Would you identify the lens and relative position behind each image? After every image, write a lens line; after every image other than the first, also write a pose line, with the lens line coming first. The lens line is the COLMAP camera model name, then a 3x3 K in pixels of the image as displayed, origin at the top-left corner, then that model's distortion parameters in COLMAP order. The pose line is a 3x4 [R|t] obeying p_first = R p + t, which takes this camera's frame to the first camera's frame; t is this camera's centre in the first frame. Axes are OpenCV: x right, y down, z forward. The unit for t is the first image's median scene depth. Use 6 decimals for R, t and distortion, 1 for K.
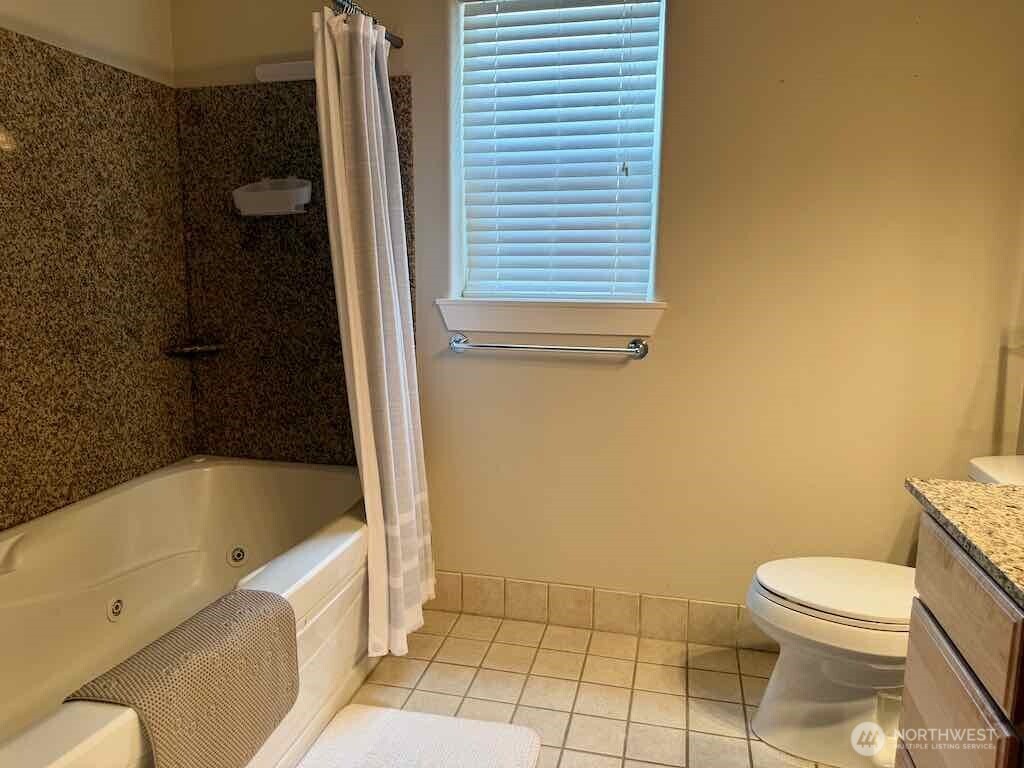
lens RADIAL K [[718.5, 0, 511.1], [0, 718.5, 381.0], [0, 0, 1]] dist [0.054634, -0.064093]
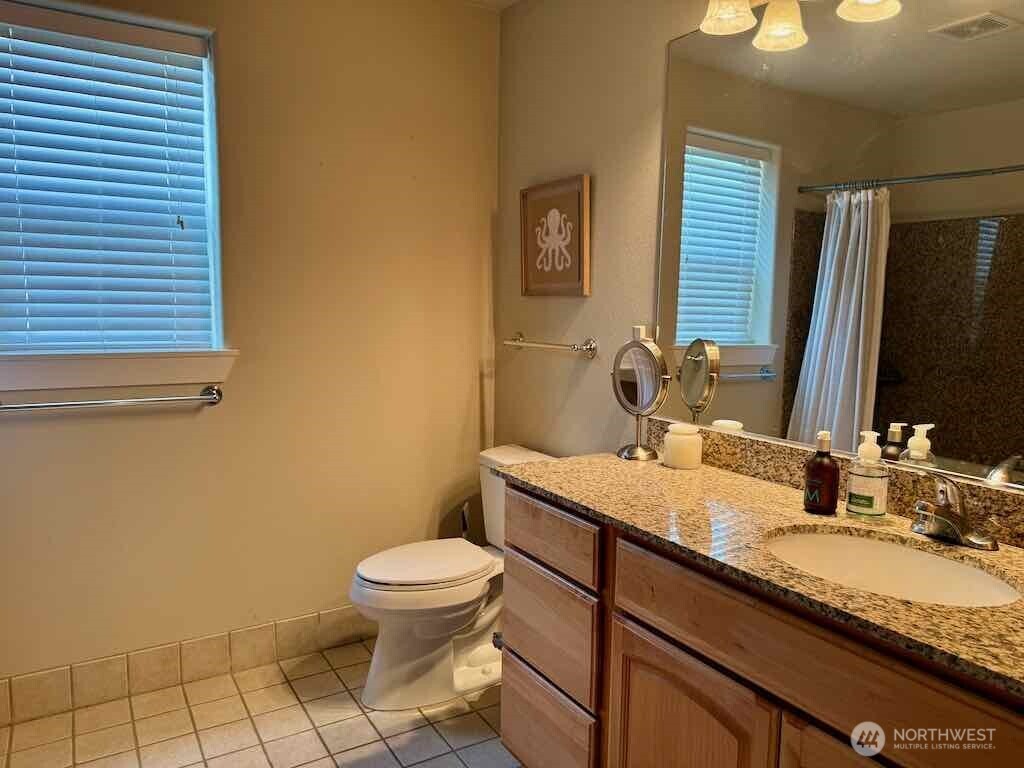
lens RADIAL K [[718.5, 0, 509.9], [0, 718.5, 385.4], [0, 0, 1]] dist [0.054634, -0.064093]
pose [[0.711986, -0.074984, 0.698178, -0.250894], [0.102588, 0.994721, 0.002216, -0.017429], [-0.694659, 0.070047, 0.715921, -0.047651]]
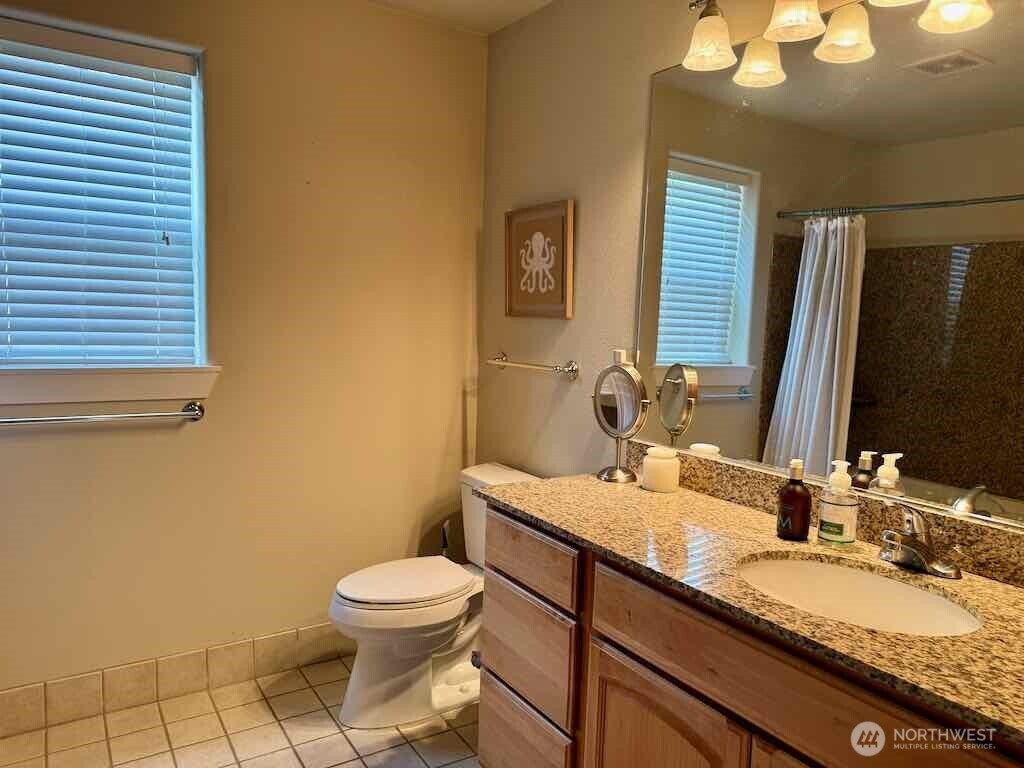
lens RADIAL K [[718.5, 0, 511.4], [0, 718.5, 388.3], [0, 0, 1]] dist [0.054634, -0.064093]
pose [[0.693697, -0.056509, 0.718047, -0.259799], [0.087864, 0.996111, -0.006492, -0.031243], [-0.714888, 0.067594, 0.695964, -0.057185]]
